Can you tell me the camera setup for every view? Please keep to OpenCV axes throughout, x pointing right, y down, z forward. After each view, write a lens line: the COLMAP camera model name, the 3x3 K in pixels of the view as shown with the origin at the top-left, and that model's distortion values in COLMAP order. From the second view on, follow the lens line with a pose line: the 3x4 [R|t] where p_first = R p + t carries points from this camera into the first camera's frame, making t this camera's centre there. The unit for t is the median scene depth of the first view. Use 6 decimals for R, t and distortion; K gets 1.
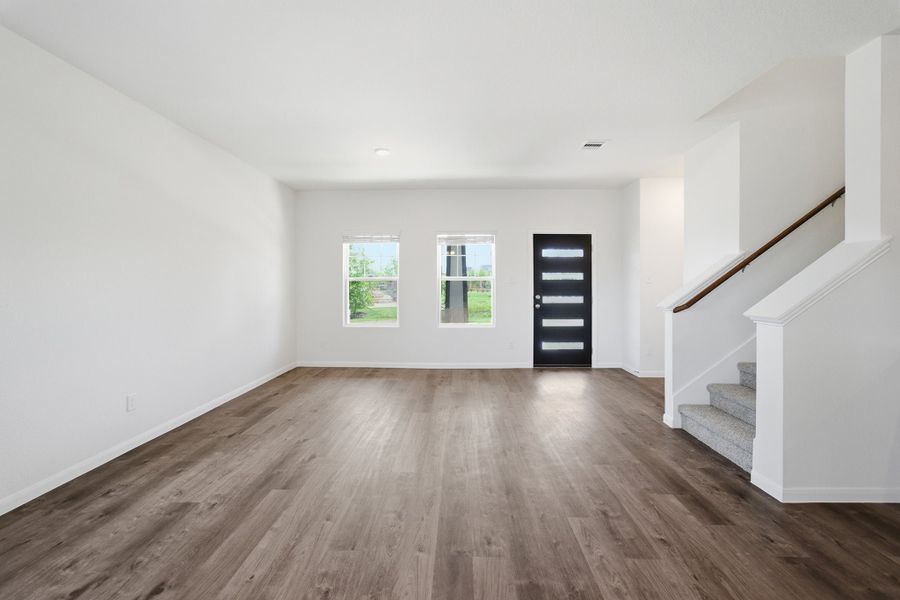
lens RADIAL K [[396.9, 0, 457.5], [0, 396.9, 275.4], [0, 0, 1]] dist [0.000108, 0.000099]
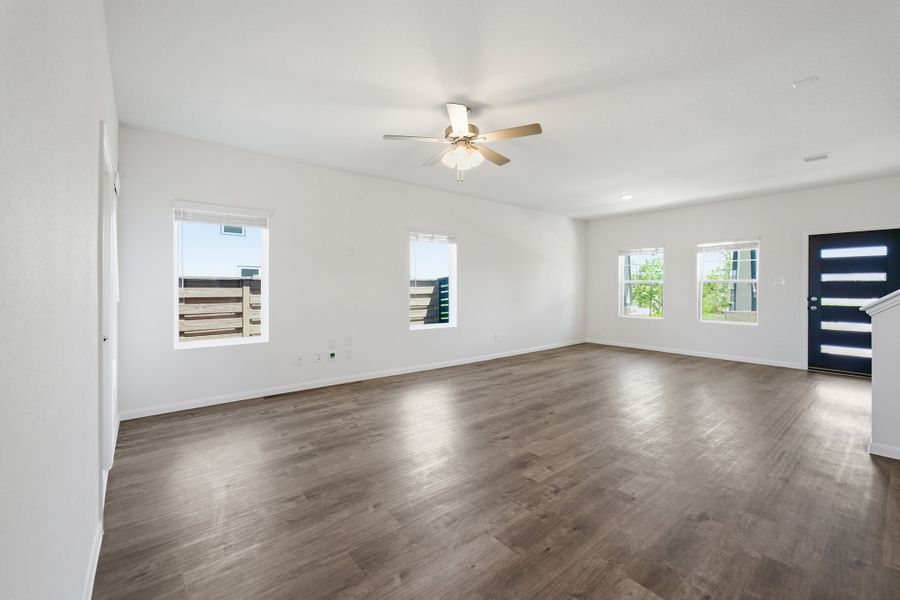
lens RADIAL K [[377.0, 0, 448.3], [0, 377.0, 287.5], [0, 0, 1]] dist [0.000067, 0.000077]
pose [[0.644223, 0.001983, -0.764836, 0.334576], [0.000589, 0.999995, 0.003089, 0.023243], [0.764838, -0.002441, 0.644218, -0.305366]]
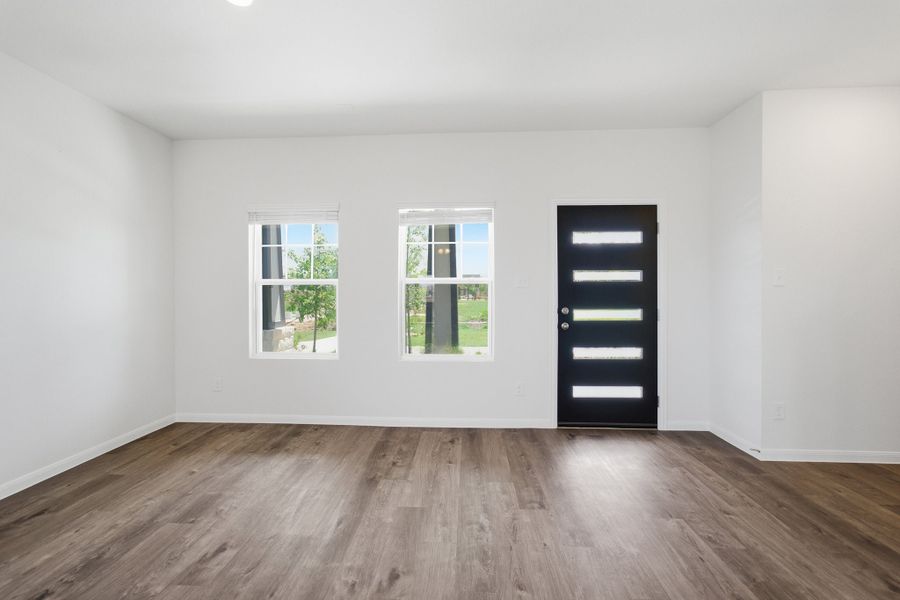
lens RADIAL K [[377.0, 0, 448.3], [0, 377.0, 287.5], [0, 0, 1]] dist [0.000067, 0.000077]
pose [[0.998701, -0.002283, -0.050900, 0.055009], [0.003068, 0.999877, 0.015364, 0.010487], [0.050859, -0.015500, 0.998586, 0.422827]]
